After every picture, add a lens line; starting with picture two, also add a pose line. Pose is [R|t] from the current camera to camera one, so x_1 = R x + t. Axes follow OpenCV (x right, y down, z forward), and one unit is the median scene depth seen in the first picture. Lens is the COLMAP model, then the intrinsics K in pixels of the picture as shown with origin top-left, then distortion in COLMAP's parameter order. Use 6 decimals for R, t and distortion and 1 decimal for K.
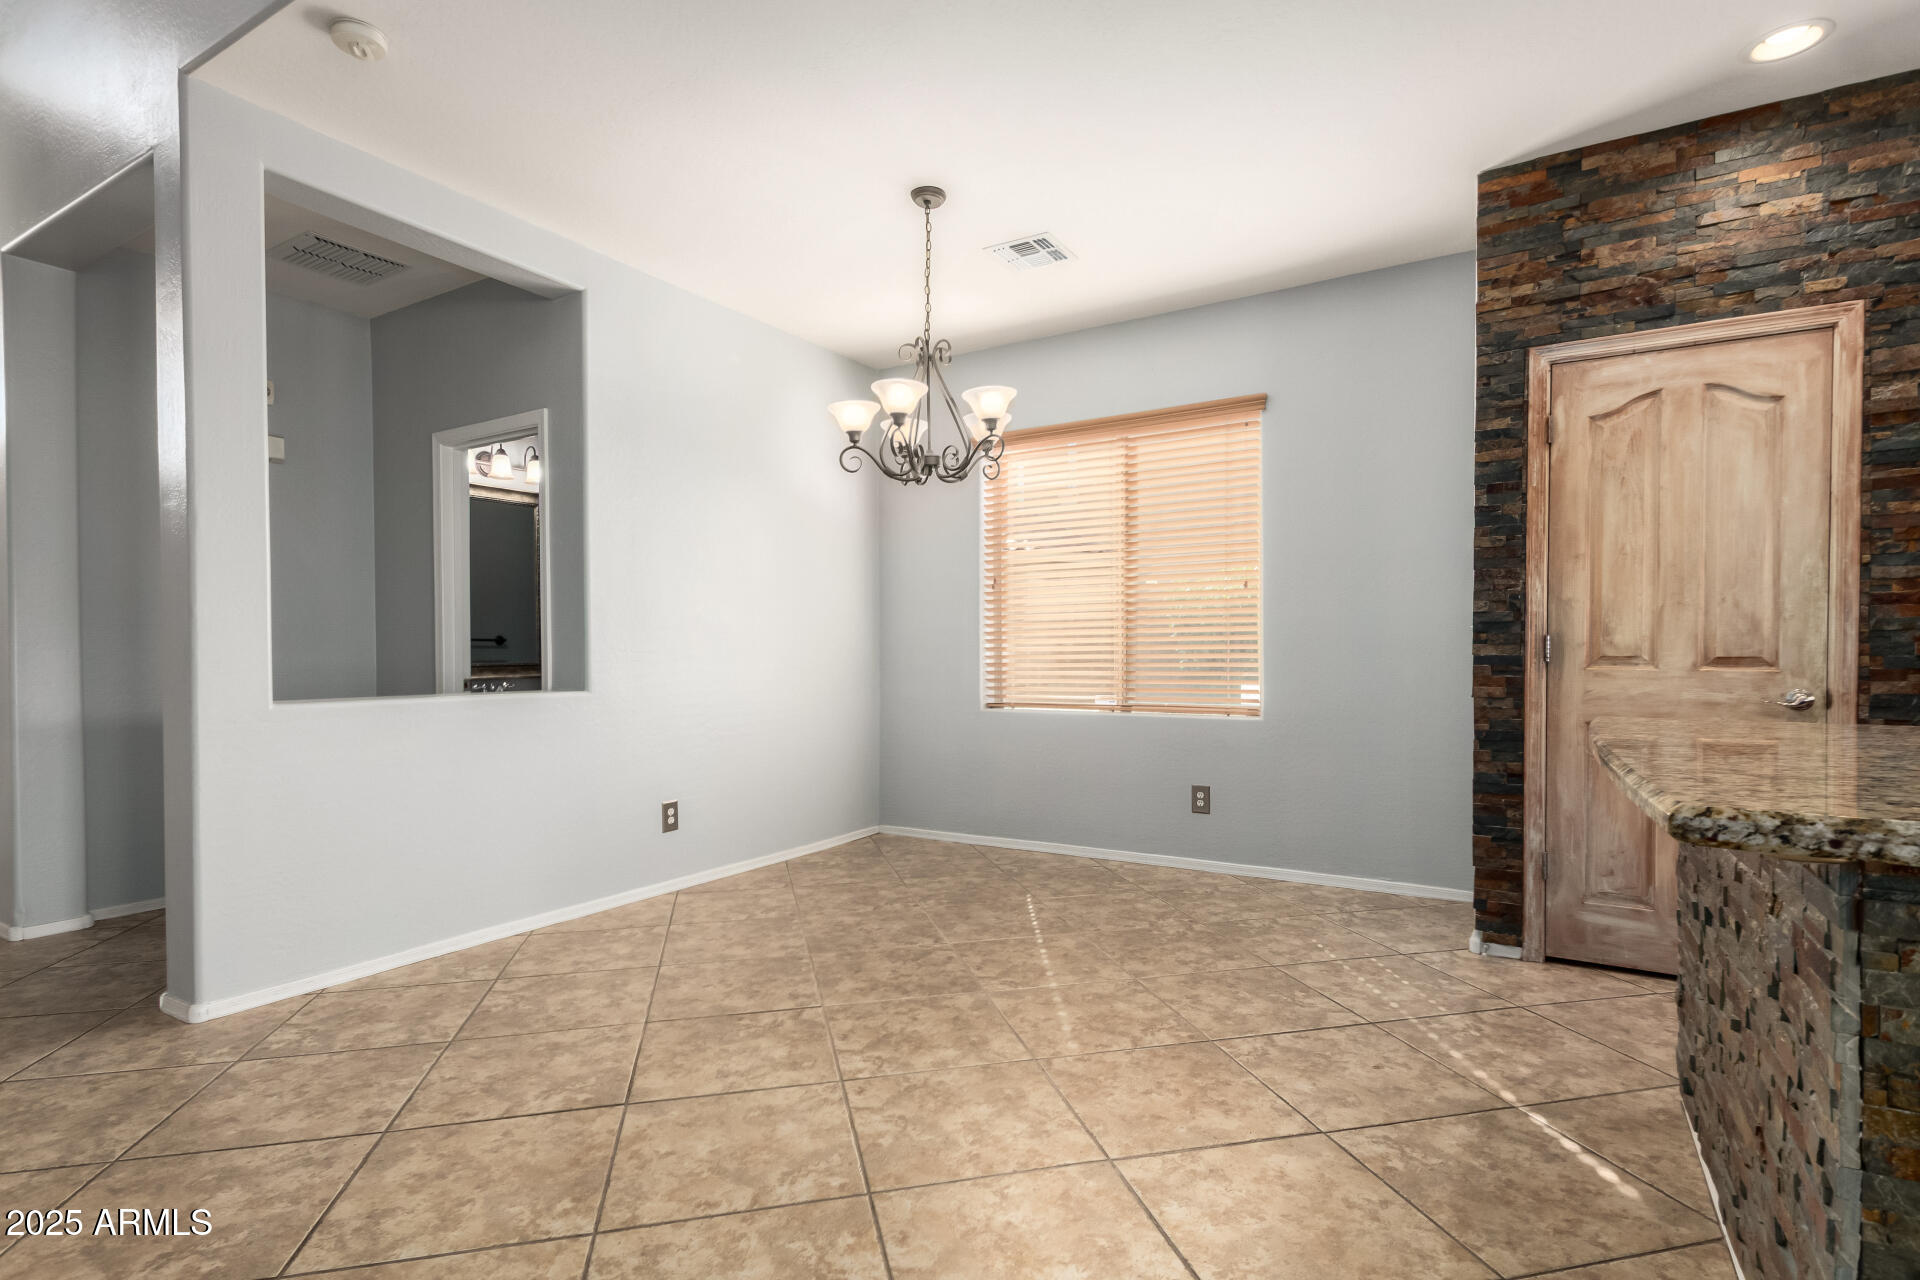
lens RADIAL K [[930.4, 0, 973.2], [0, 930.4, 655.0], [0, 0, 1]] dist [0.015854, -0.006292]
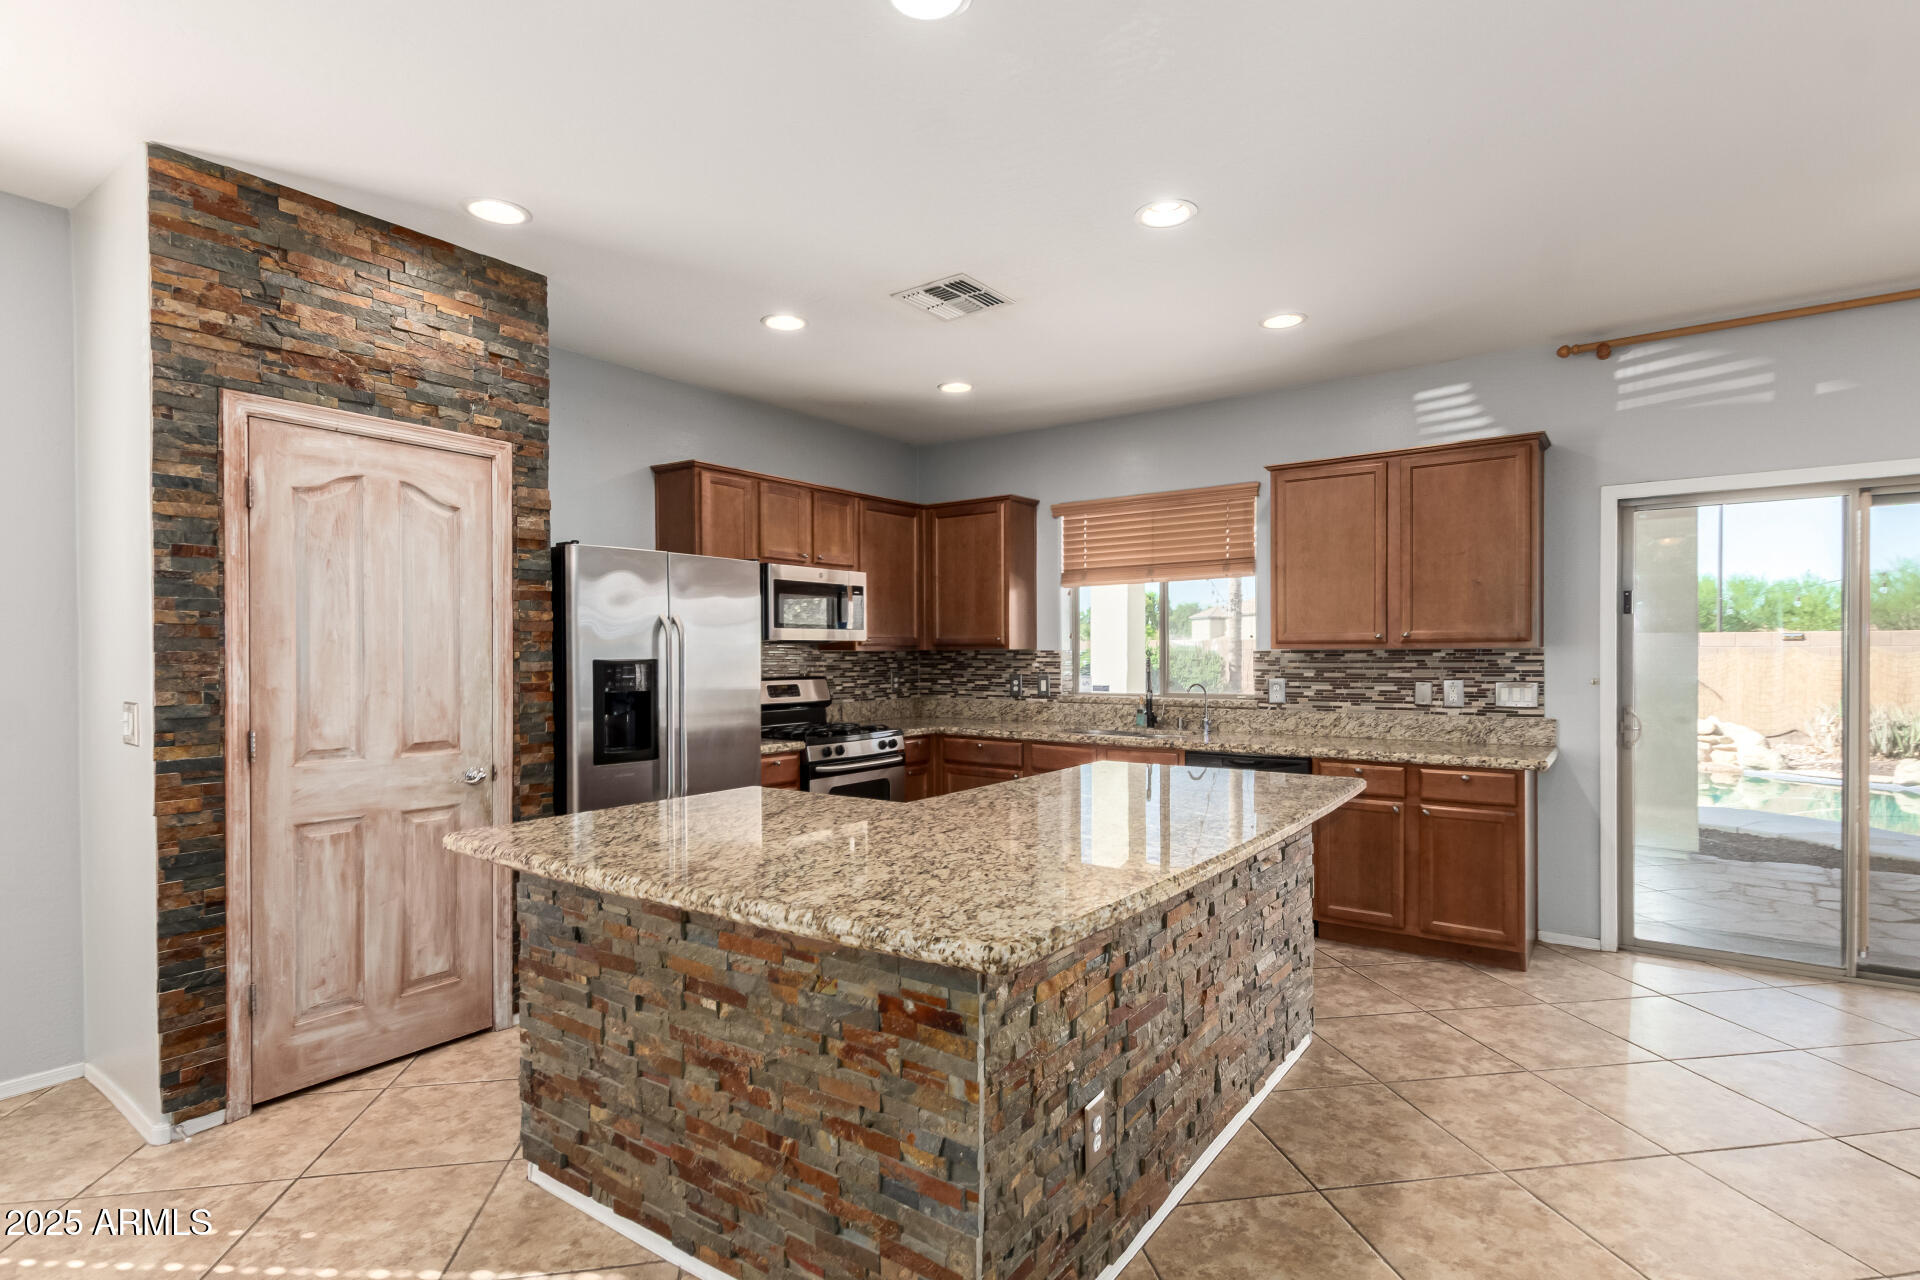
lens RADIAL K [[930.4, 0, 952.6], [0, 930.4, 668.7], [0, 0, 1]] dist [0.015854, -0.006292]
pose [[0.095045, -0.010051, 0.995422, -0.185324], [0.017288, 0.999815, 0.008444, -0.076904], [-0.995323, 0.016406, 0.095202, 0.286076]]
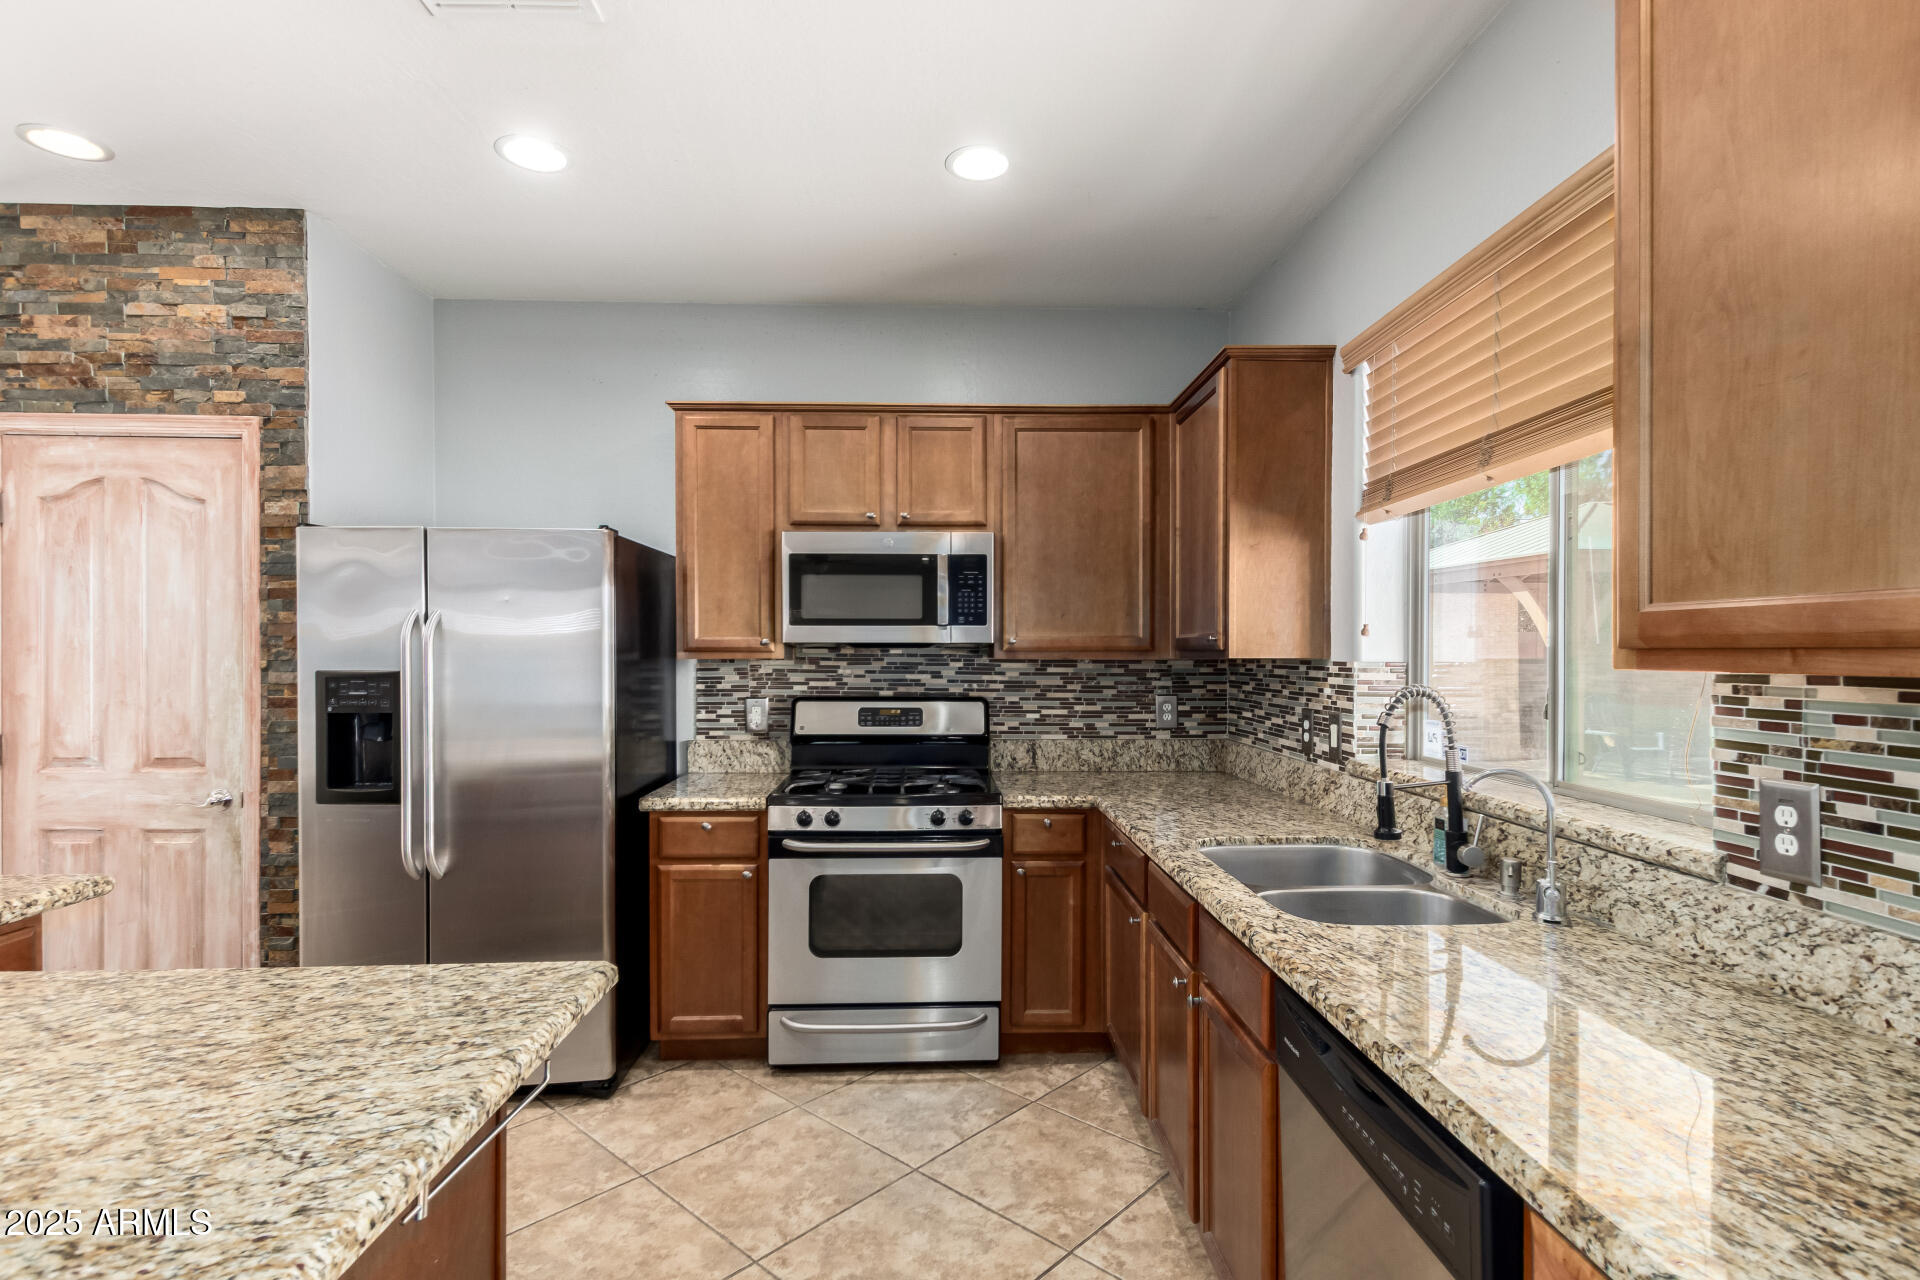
lens RADIAL K [[930.4, 0, 964.2], [0, 930.4, 664.3], [0, 0, 1]] dist [0.015854, -0.006292]
pose [[0.839388, 0.002859, 0.543525, 0.932558], [0.000146, 0.999985, -0.005486, -0.086683], [-0.543533, 0.004684, 0.839375, -0.270268]]
